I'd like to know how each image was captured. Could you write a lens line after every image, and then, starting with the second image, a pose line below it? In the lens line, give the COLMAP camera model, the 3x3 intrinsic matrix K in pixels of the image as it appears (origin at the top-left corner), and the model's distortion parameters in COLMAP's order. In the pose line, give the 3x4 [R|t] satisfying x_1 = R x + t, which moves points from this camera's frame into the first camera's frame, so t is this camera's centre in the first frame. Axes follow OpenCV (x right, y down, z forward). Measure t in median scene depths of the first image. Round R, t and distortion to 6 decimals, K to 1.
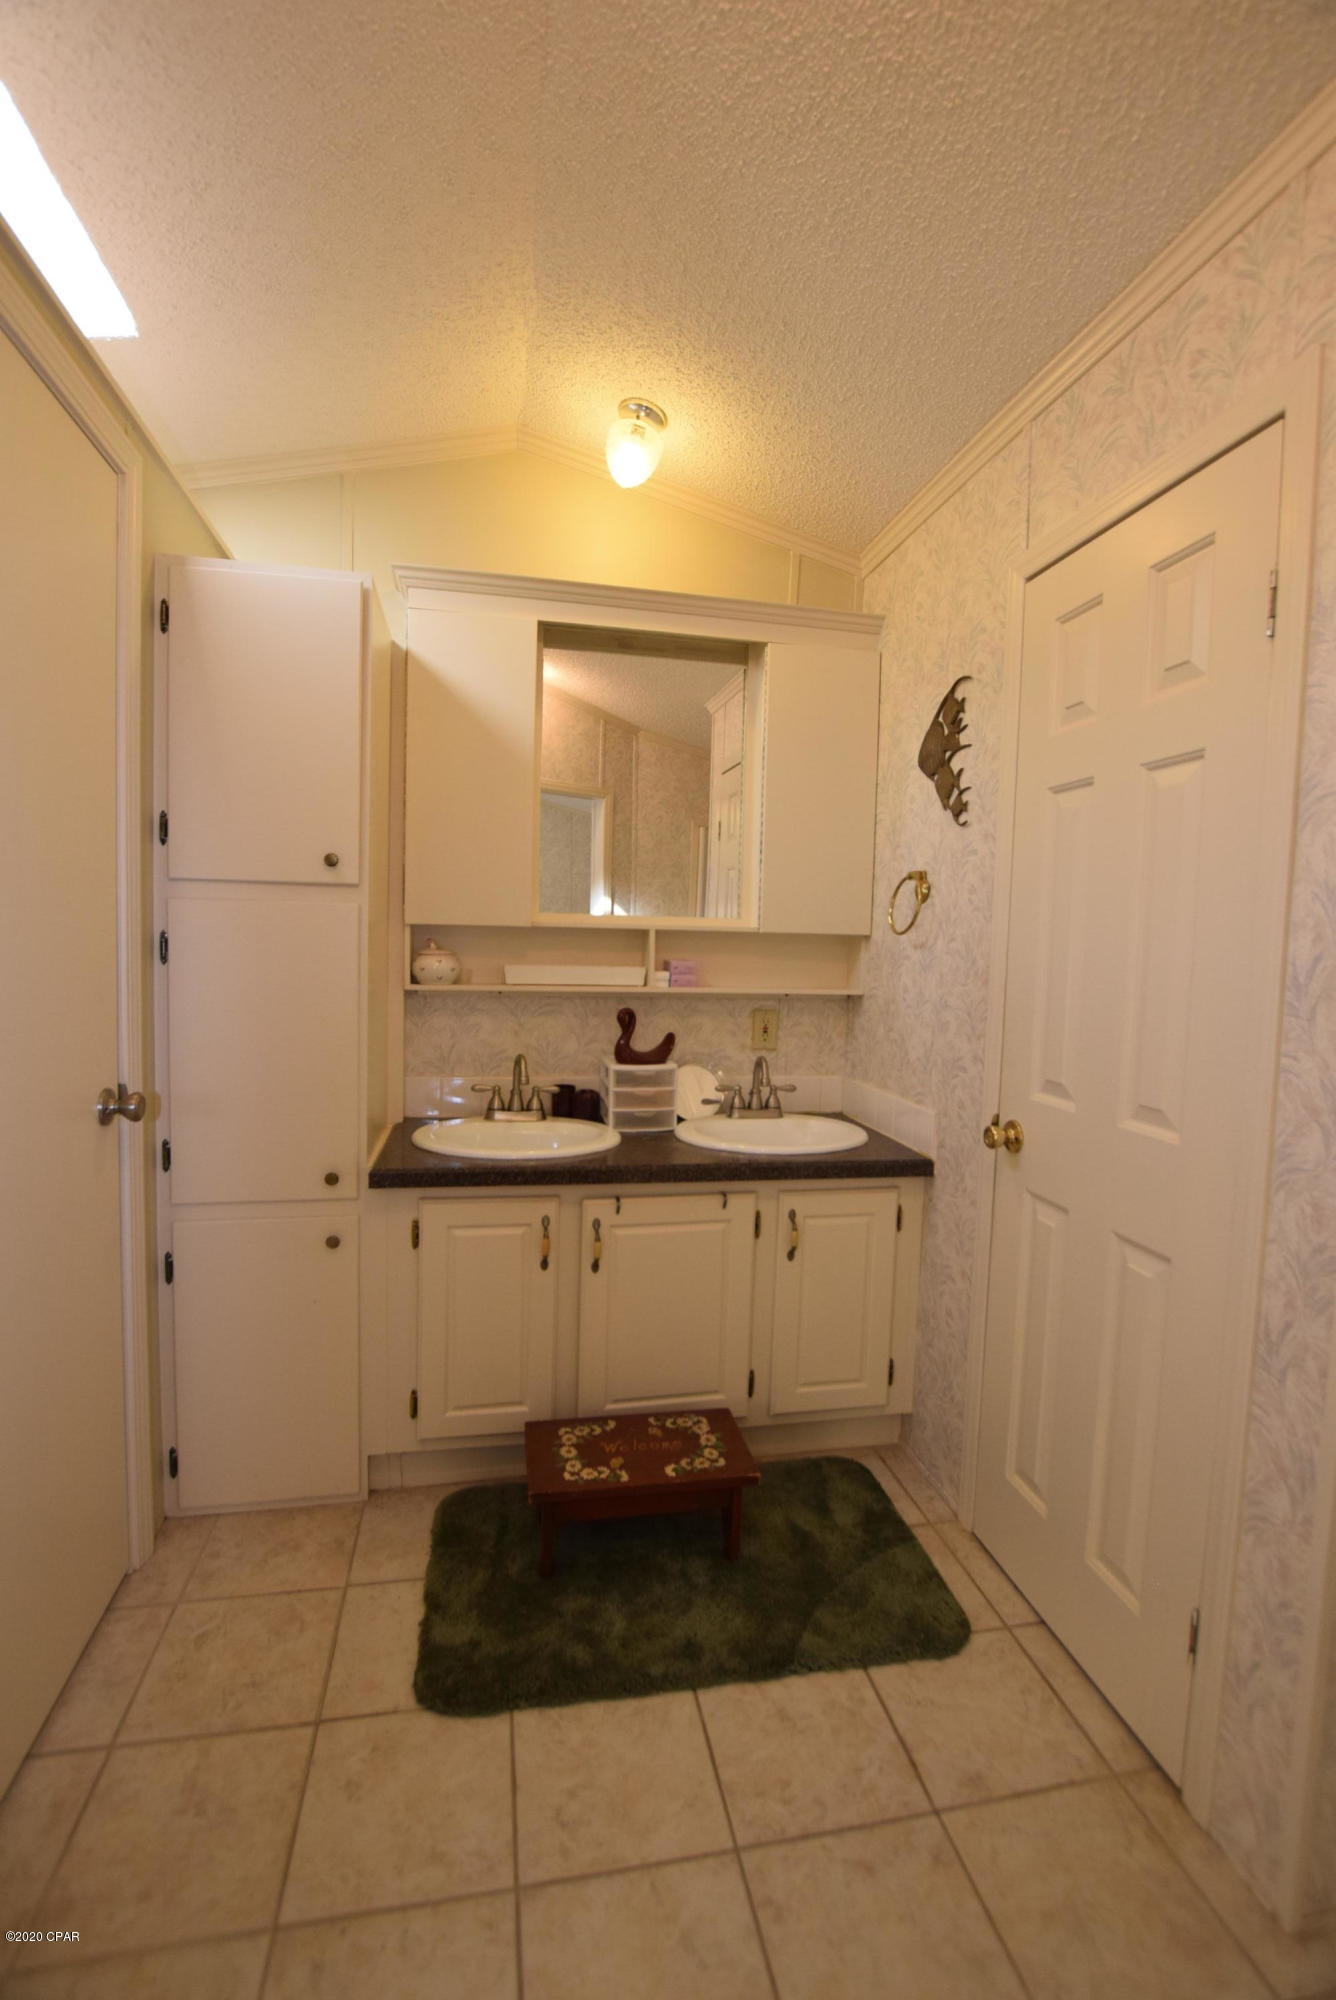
lens RADIAL K [[882.2, 0, 681.9], [0, 882.2, 994.0], [0, 0, 1]] dist [-0.032982, 0.004038]
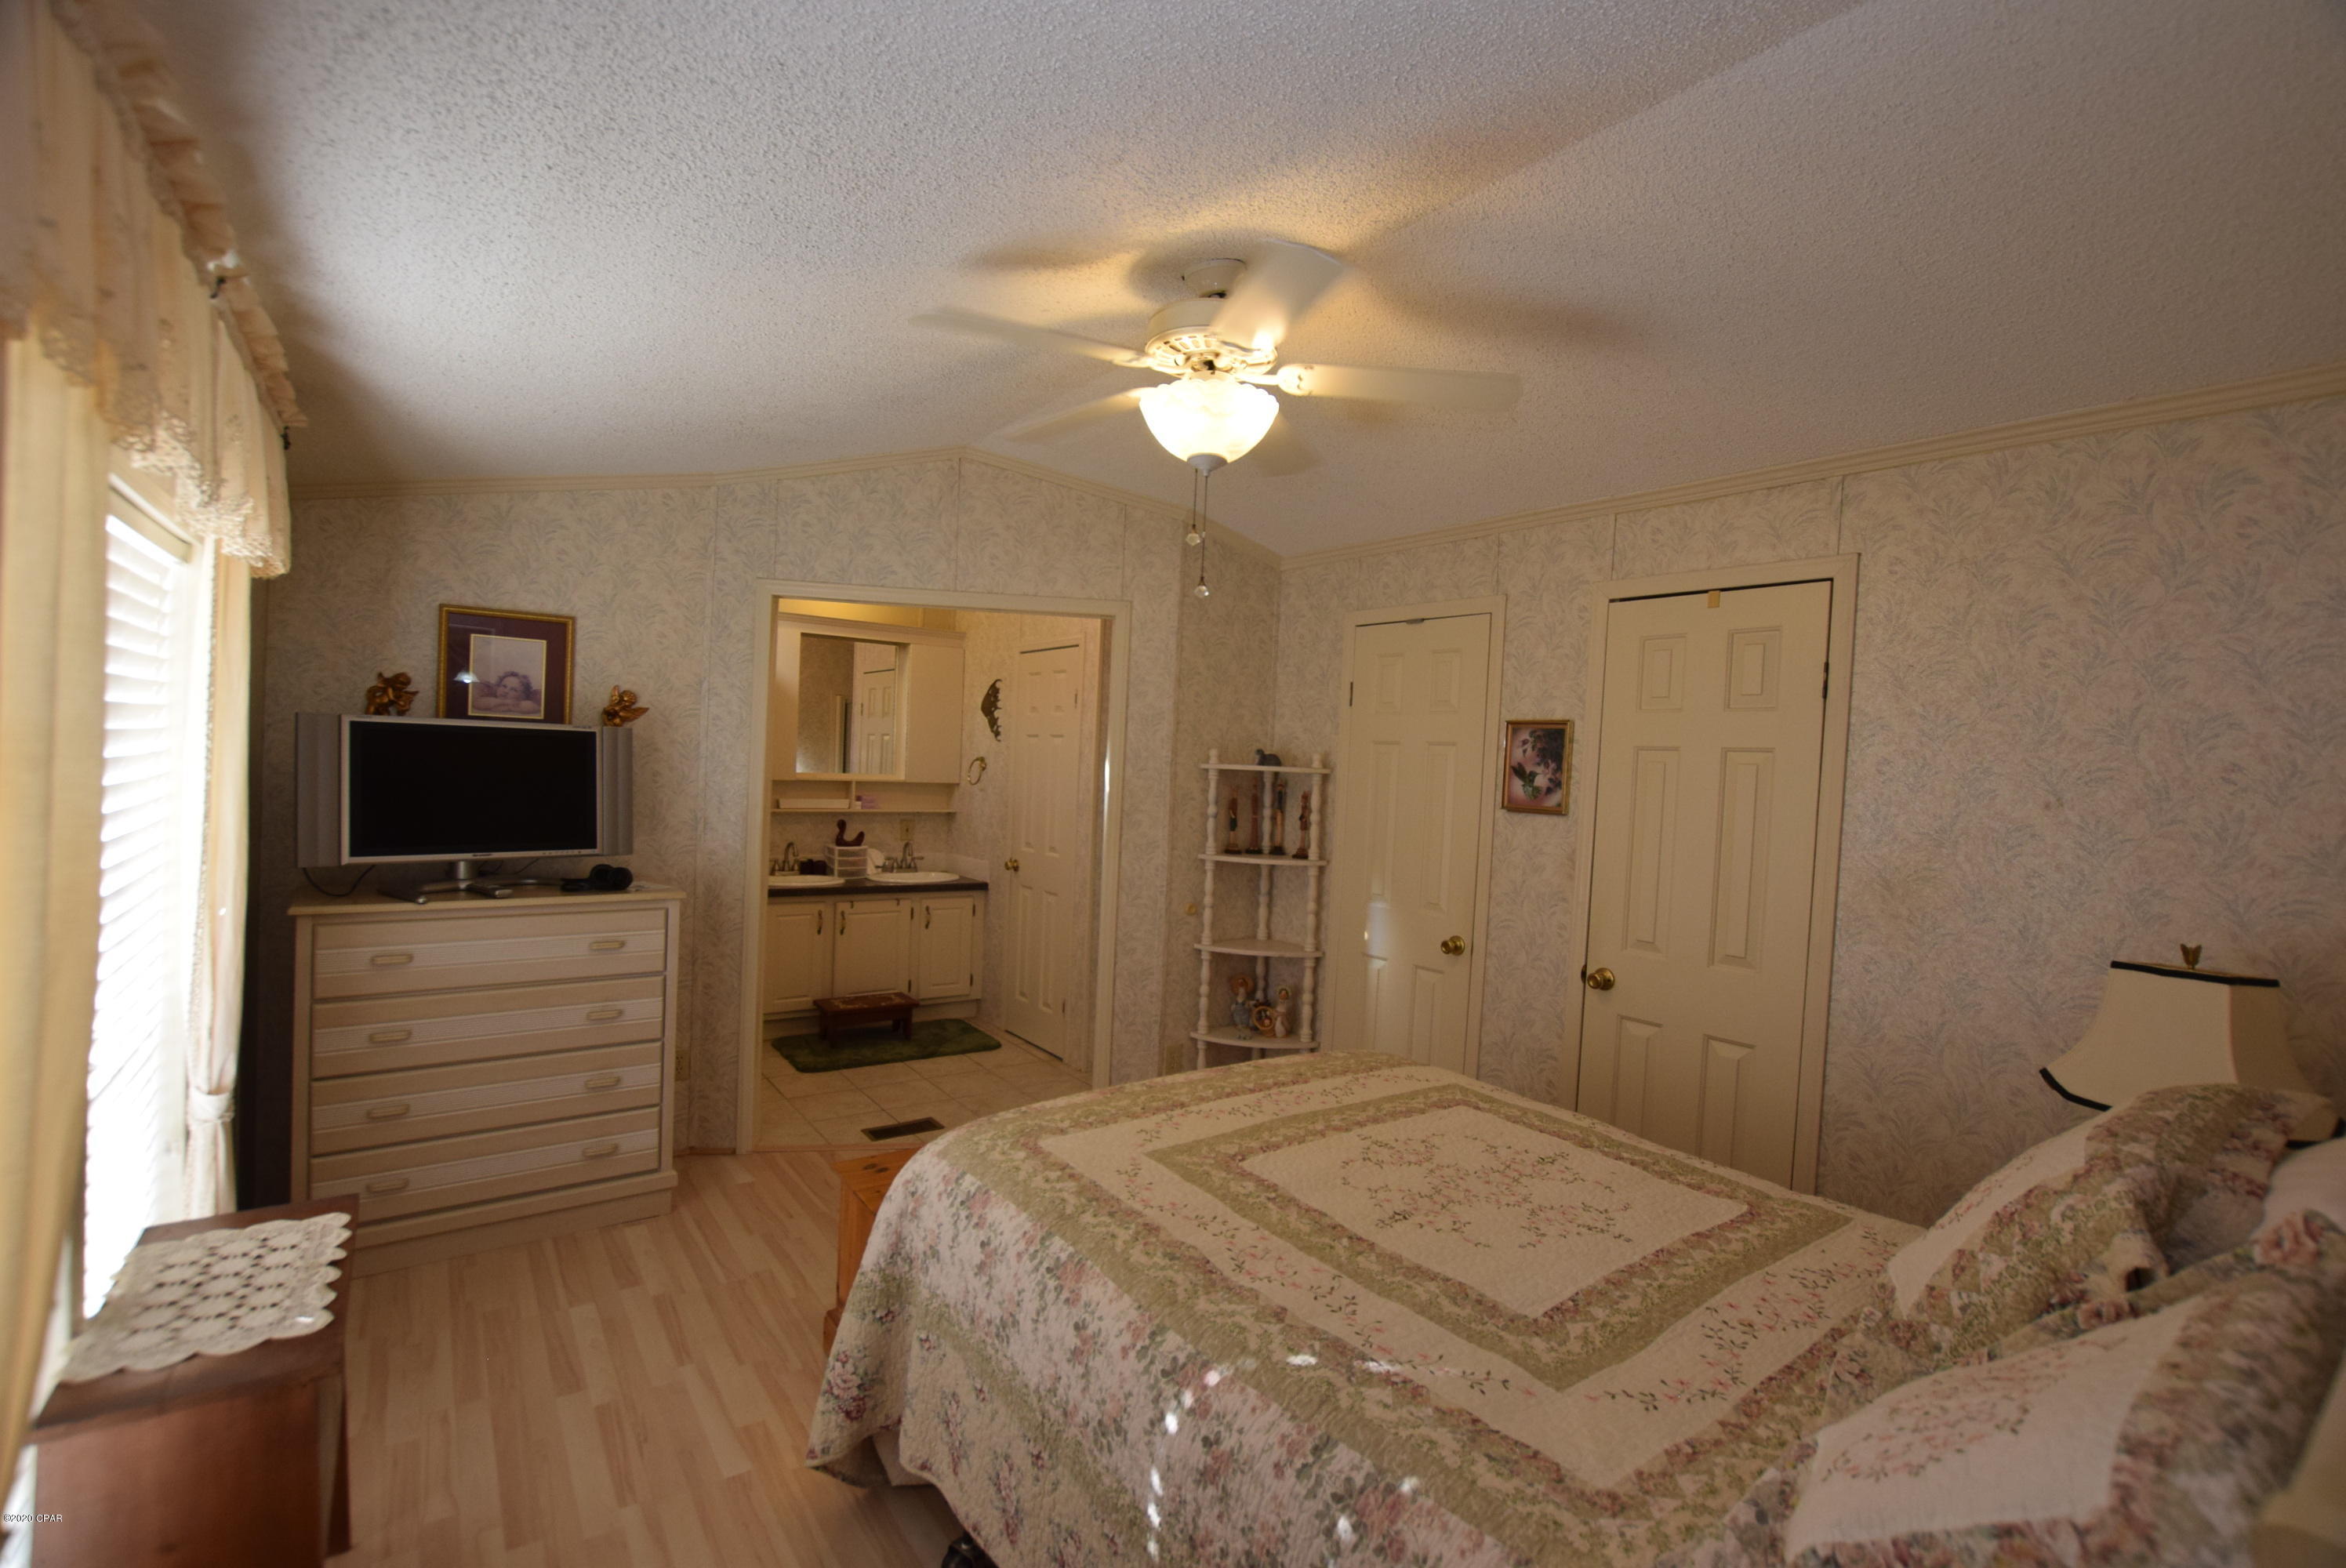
lens RADIAL K [[1034.7, 0, 1179.5], [0, 1034.7, 793.2], [0, 0, 1]] dist [-0.032982, 0.004038]
pose [[0.909666, -0.003806, 0.415324, -0.450425], [0.010954, 0.999830, -0.014830, -0.001939], [-0.415197, 0.018039, 0.909553, -1.974855]]
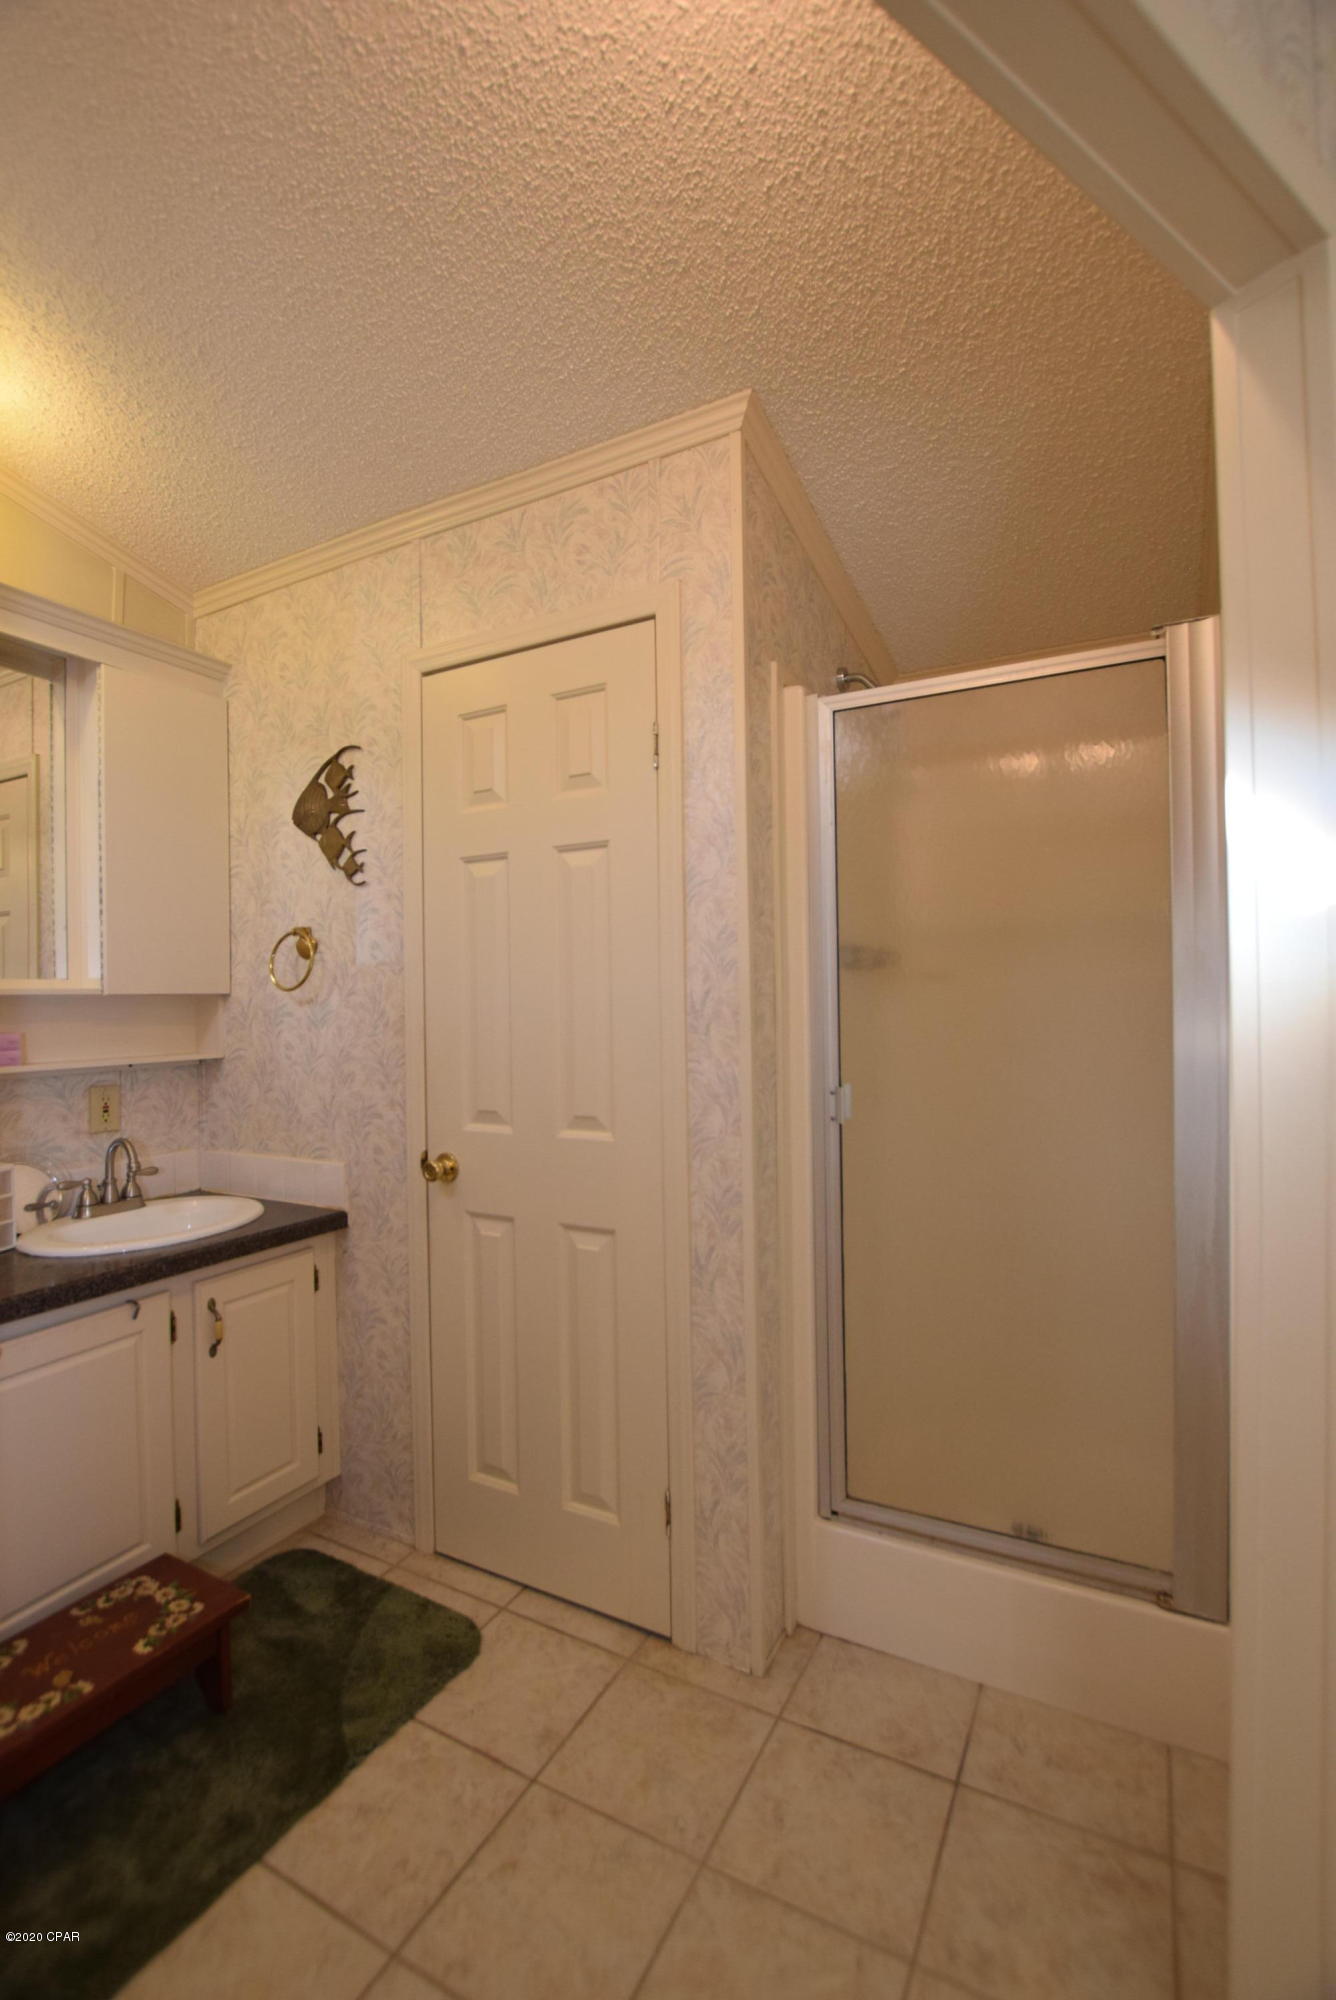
lens RADIAL K [[882.2, 0, 663.7], [0, 882.2, 995.8], [0, 0, 1]] dist [-0.032982, 0.004038]
pose [[0.643195, -0.034719, 0.764915, -0.284137], [0.084614, 0.996076, -0.025938, -0.001175], [-0.761013, 0.081406, 0.643609, 0.059381]]
